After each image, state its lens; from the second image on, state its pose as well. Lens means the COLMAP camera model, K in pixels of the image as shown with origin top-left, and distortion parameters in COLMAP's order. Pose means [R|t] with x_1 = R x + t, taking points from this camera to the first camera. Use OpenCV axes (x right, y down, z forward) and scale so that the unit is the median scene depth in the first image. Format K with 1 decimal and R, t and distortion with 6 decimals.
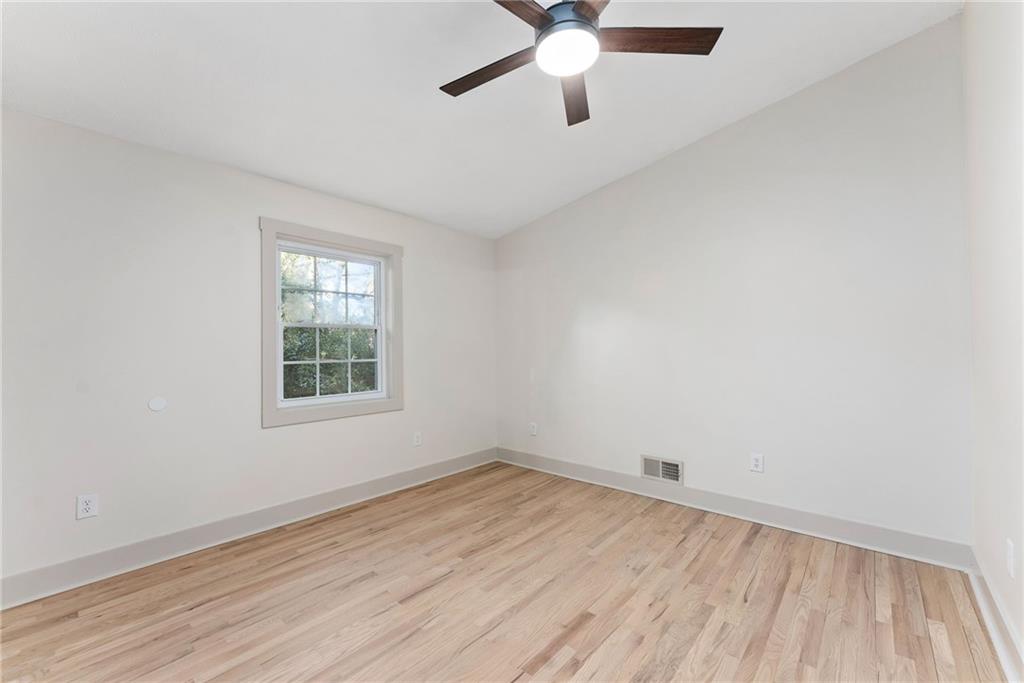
lens RADIAL K [[416.9, 0, 511.9], [0, 416.9, 345.3], [0, 0, 1]] dist [-0.000006, 0.001446]
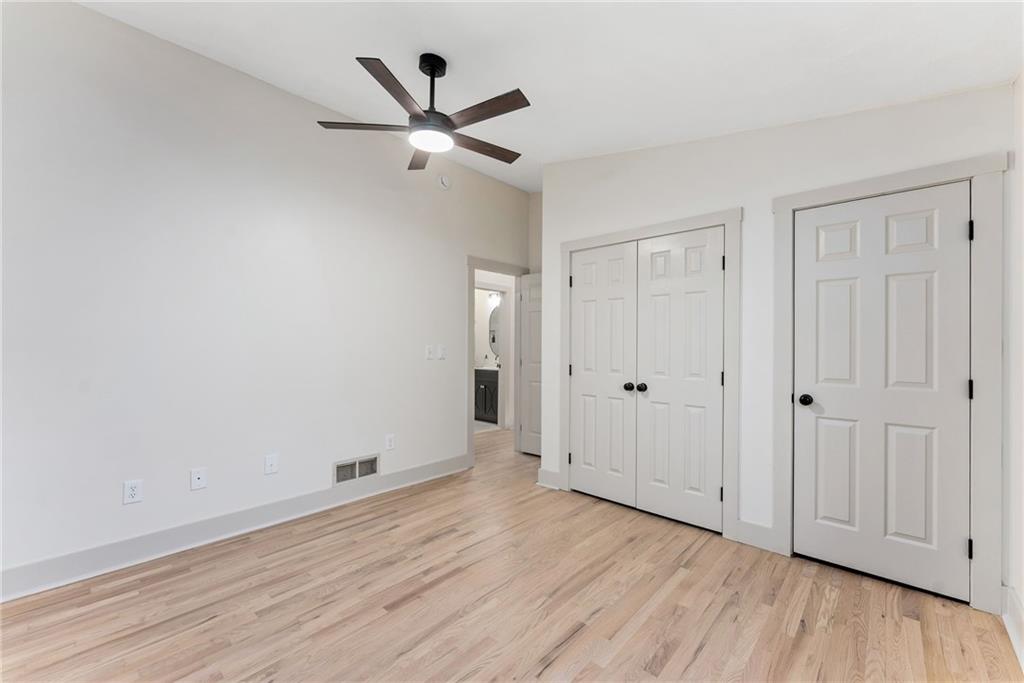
lens RADIAL K [[416.9, 0, 511.9], [0, 416.9, 345.2], [0, 0, 1]] dist [-0.000006, 0.001446]
pose [[-0.999763, 0.004513, 0.021287, -0.141019], [0.004208, 0.999888, -0.014374, 0.020282], [-0.021349, -0.014281, -0.999670, 2.032939]]
